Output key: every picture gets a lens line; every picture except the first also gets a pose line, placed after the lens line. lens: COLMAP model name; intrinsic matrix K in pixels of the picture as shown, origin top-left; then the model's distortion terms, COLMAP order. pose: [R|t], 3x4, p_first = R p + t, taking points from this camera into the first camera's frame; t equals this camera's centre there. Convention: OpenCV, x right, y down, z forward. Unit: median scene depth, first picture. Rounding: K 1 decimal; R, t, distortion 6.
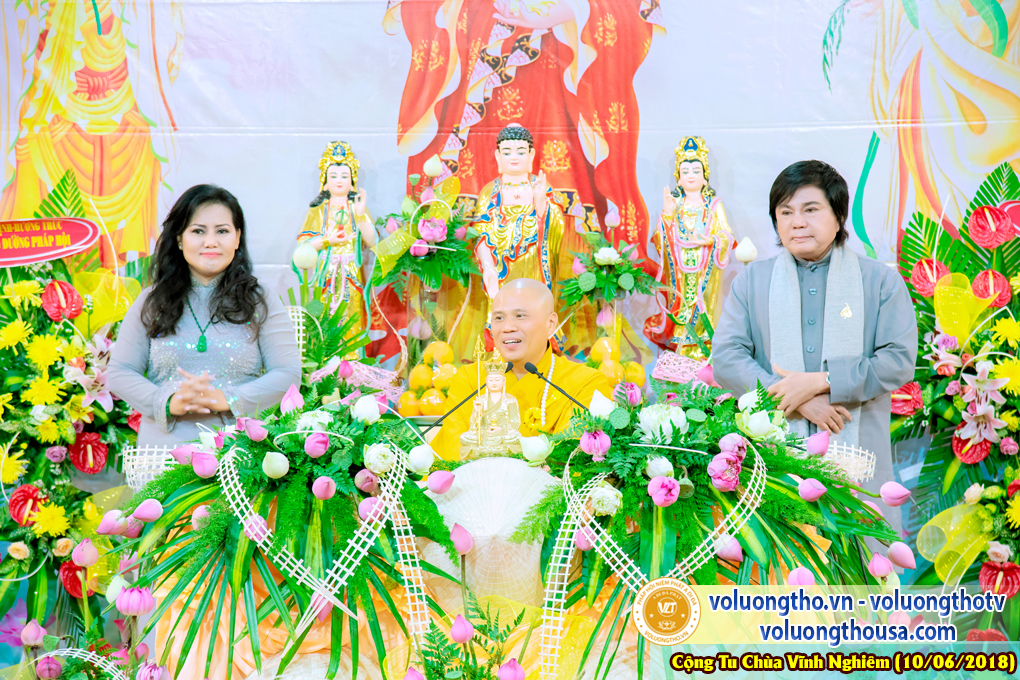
lens RADIAL K [[3030.4, 0, 510.0], [0, 3030.4, 340.0], [0, 0, 1]] dist [1.037977, 0.570380]
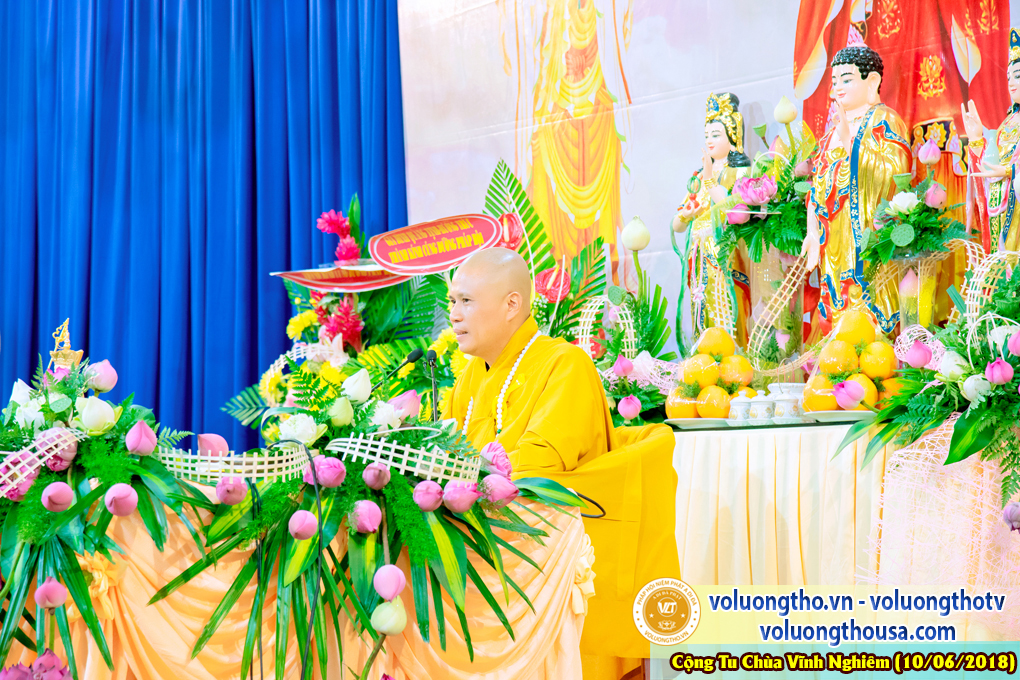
lens RADIAL K [[2991.0, 0, 510.0], [0, 2991.0, 340.0], [0, 0, 1]] dist [0.988974, 1.074127]
pose [[0.593284, -0.044291, -0.803774, 0.582235], [0.029081, 0.999013, -0.033584, 0.028784], [0.804468, -0.003450, 0.593986, 0.472900]]
